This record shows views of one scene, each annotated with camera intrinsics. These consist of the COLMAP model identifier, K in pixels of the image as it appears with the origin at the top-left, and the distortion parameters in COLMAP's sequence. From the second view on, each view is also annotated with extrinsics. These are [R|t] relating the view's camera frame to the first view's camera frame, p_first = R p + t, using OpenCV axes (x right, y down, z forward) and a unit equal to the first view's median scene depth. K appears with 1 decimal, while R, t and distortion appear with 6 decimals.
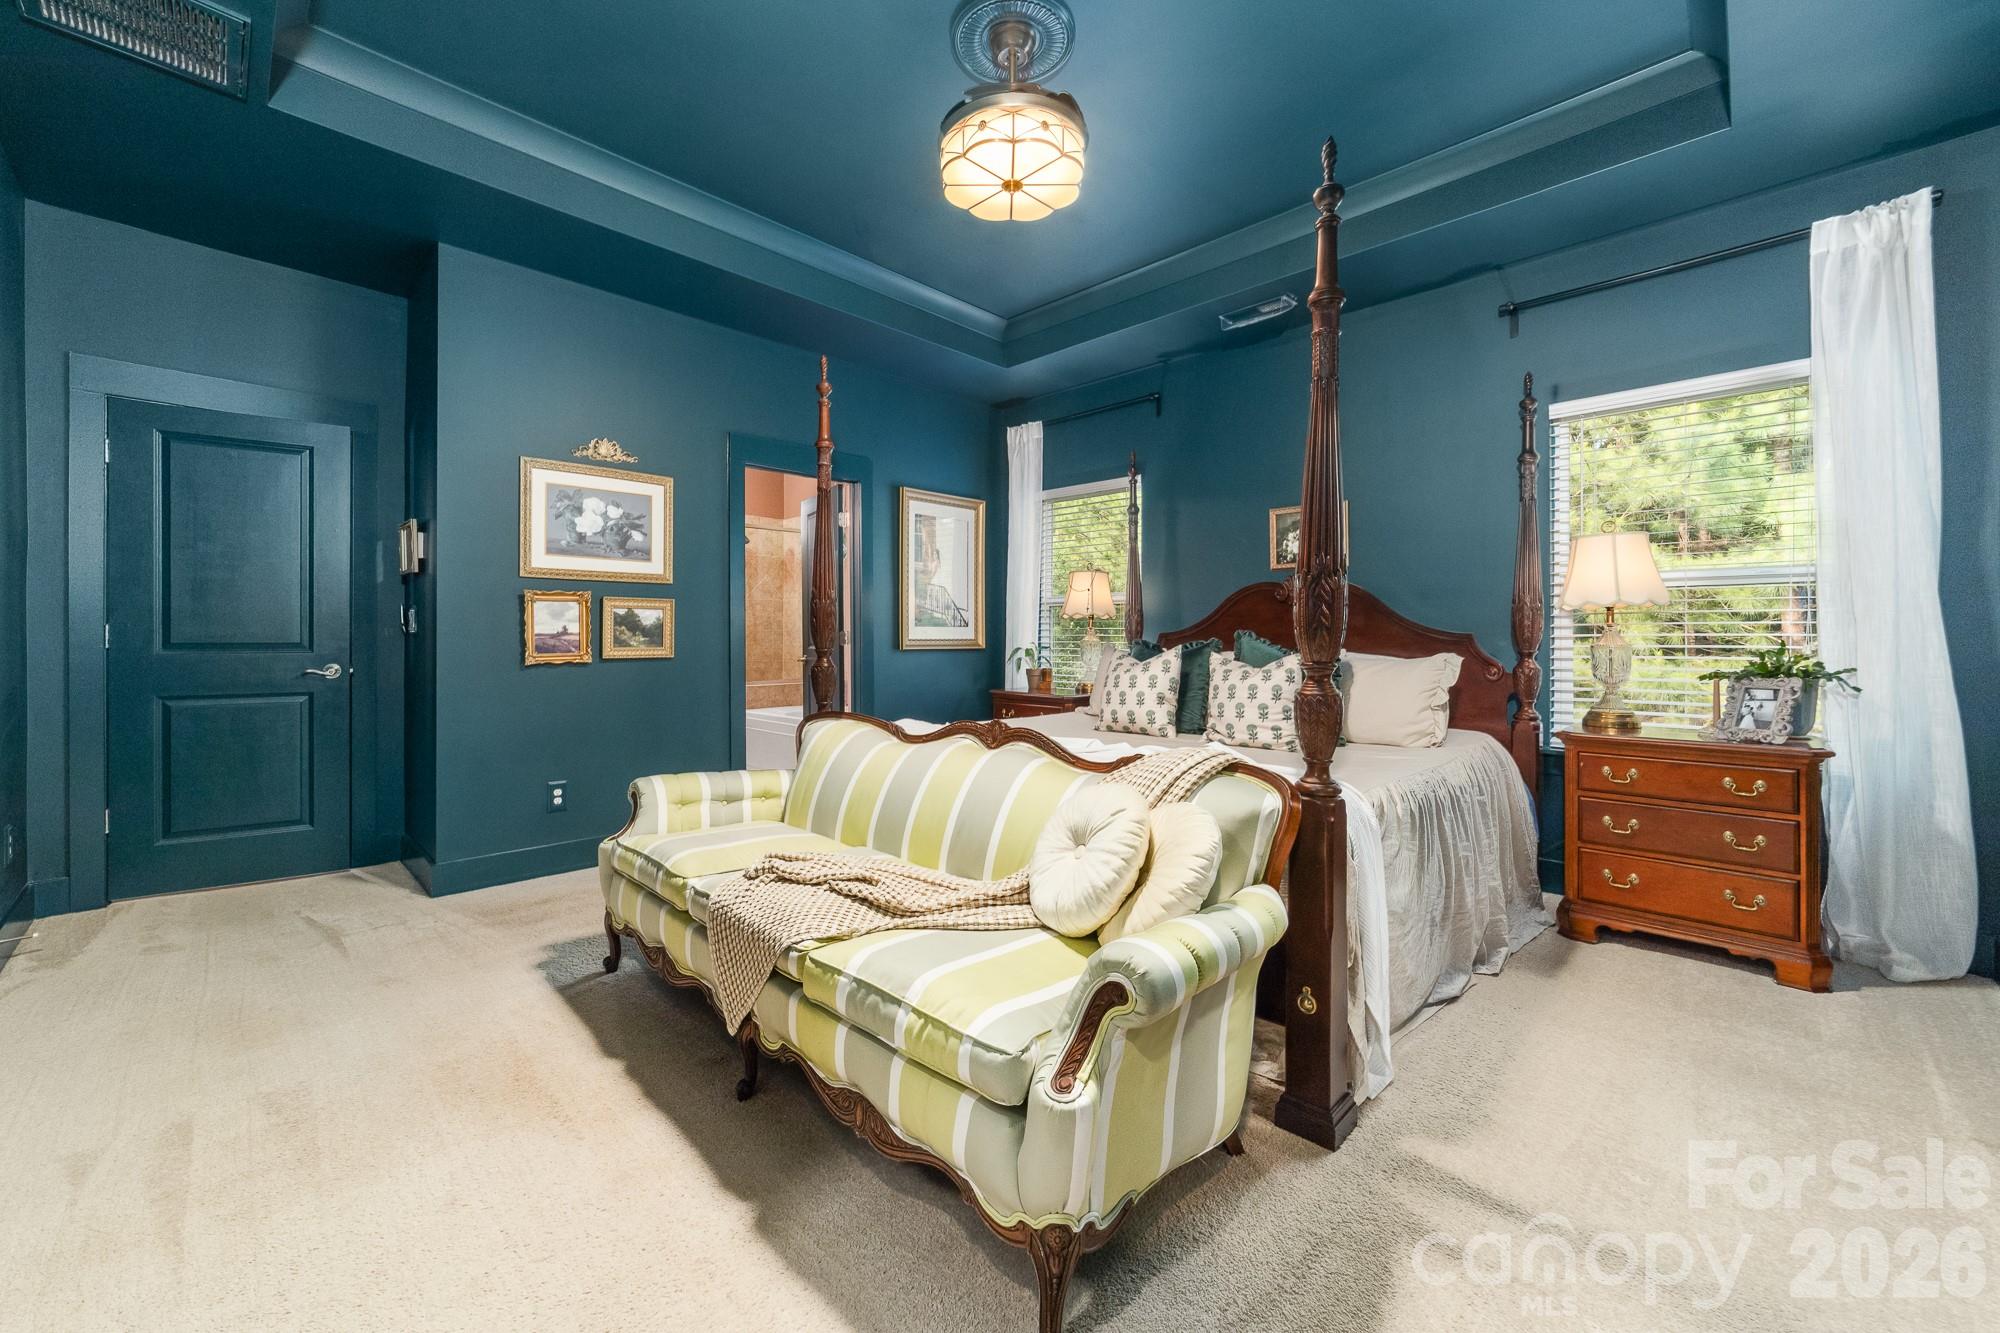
lens RADIAL K [[771.5, 0, 992.7], [0, 771.5, 647.9], [0, 0, 1]] dist [-0.000043, -0.004763]
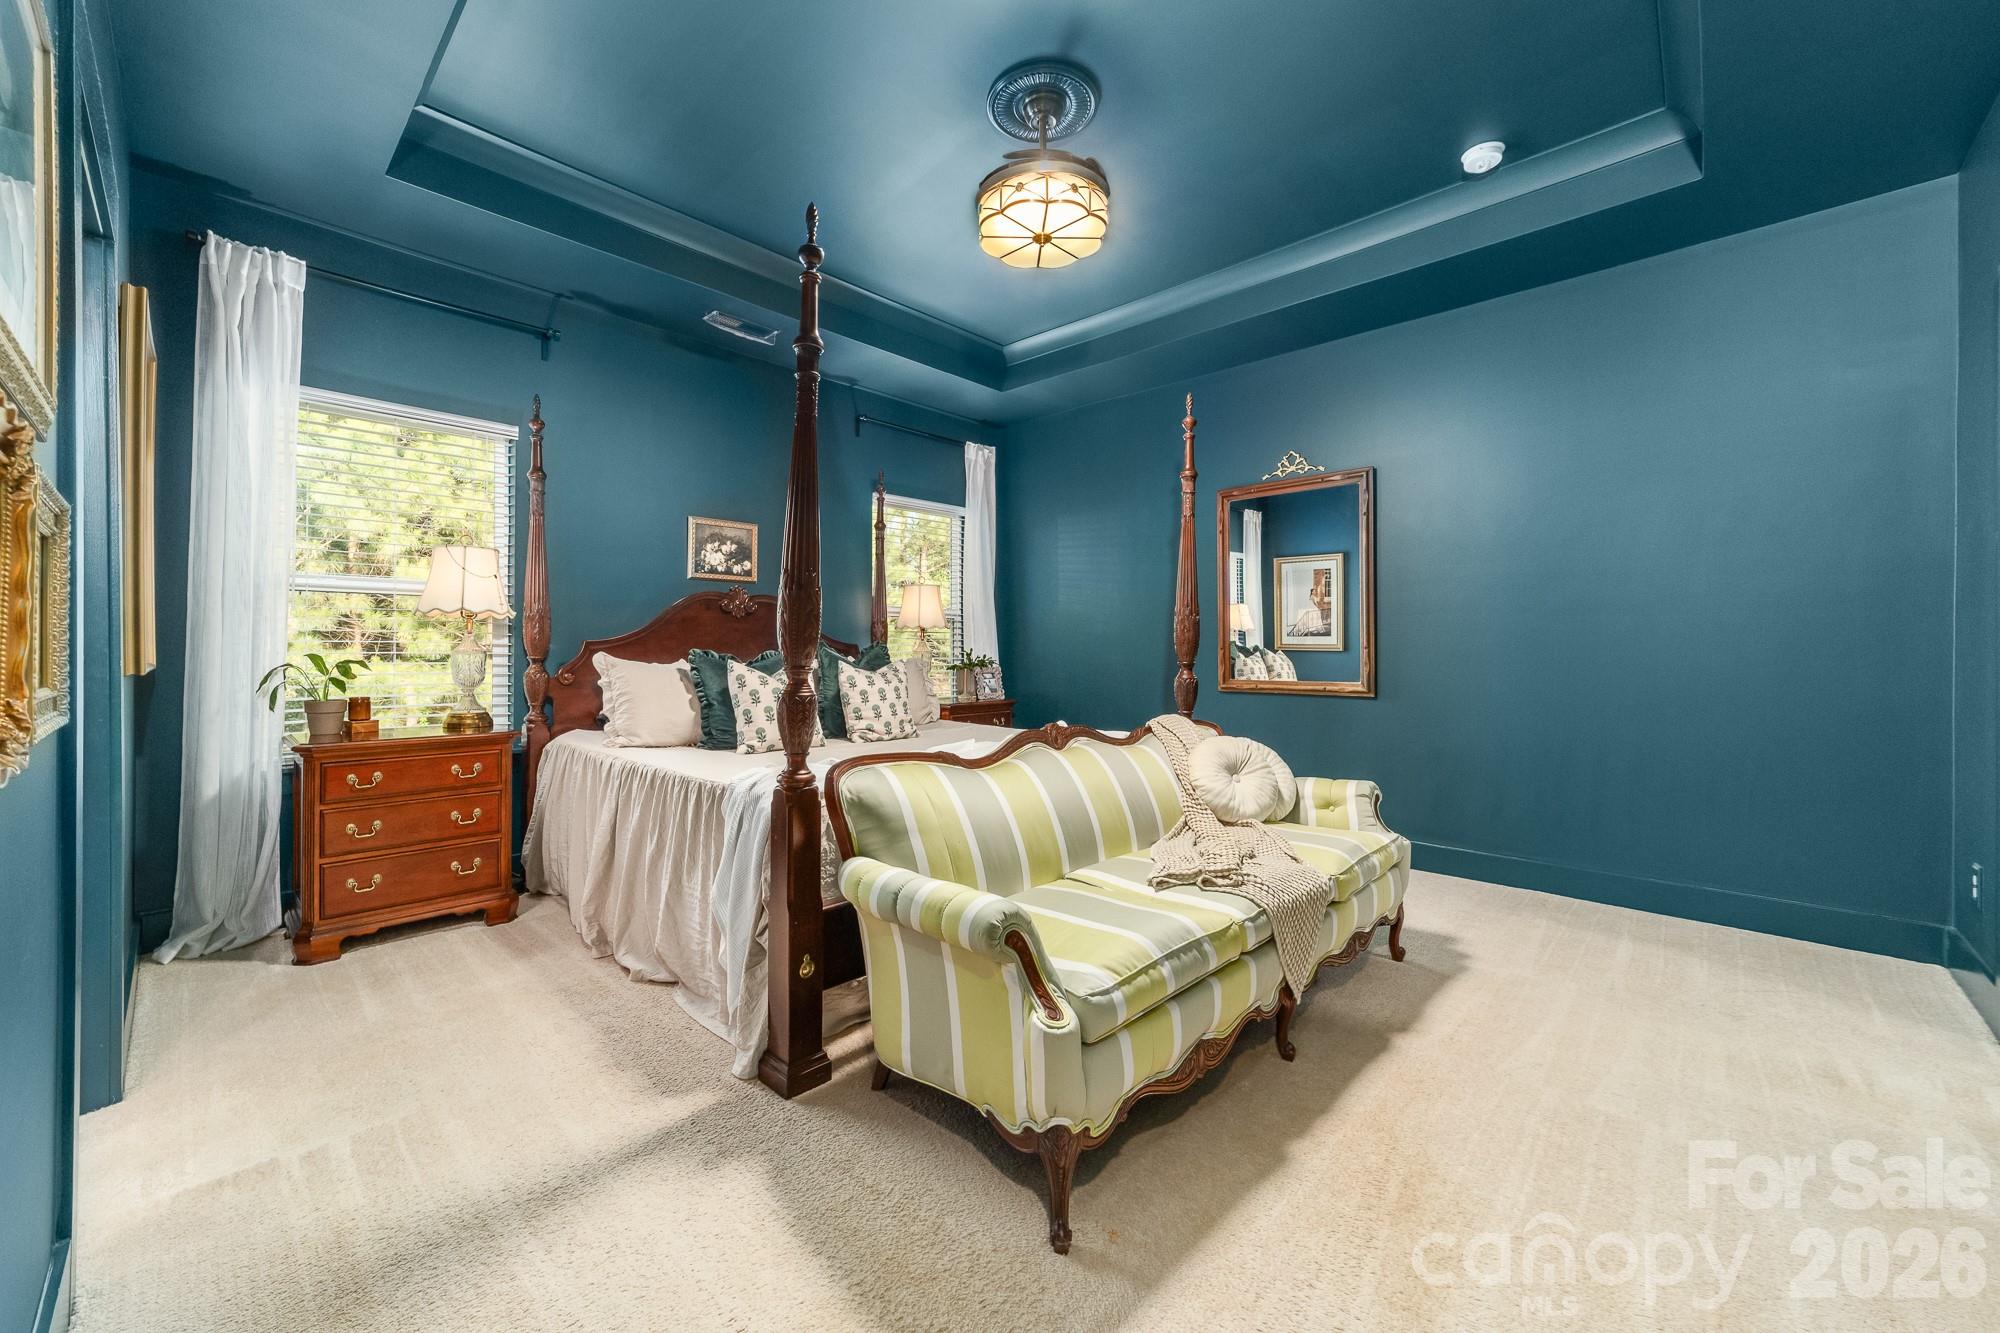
lens RADIAL K [[765.8, 0, 989.3], [0, 765.8, 661.0], [0, 0, 1]] dist [-0.015975, 0.008662]
pose [[-0.003301, -0.019739, 0.999800, -0.821144], [0.008941, 0.999765, 0.019768, -0.014875], [-0.999955, 0.009004, -0.003123, 0.827245]]
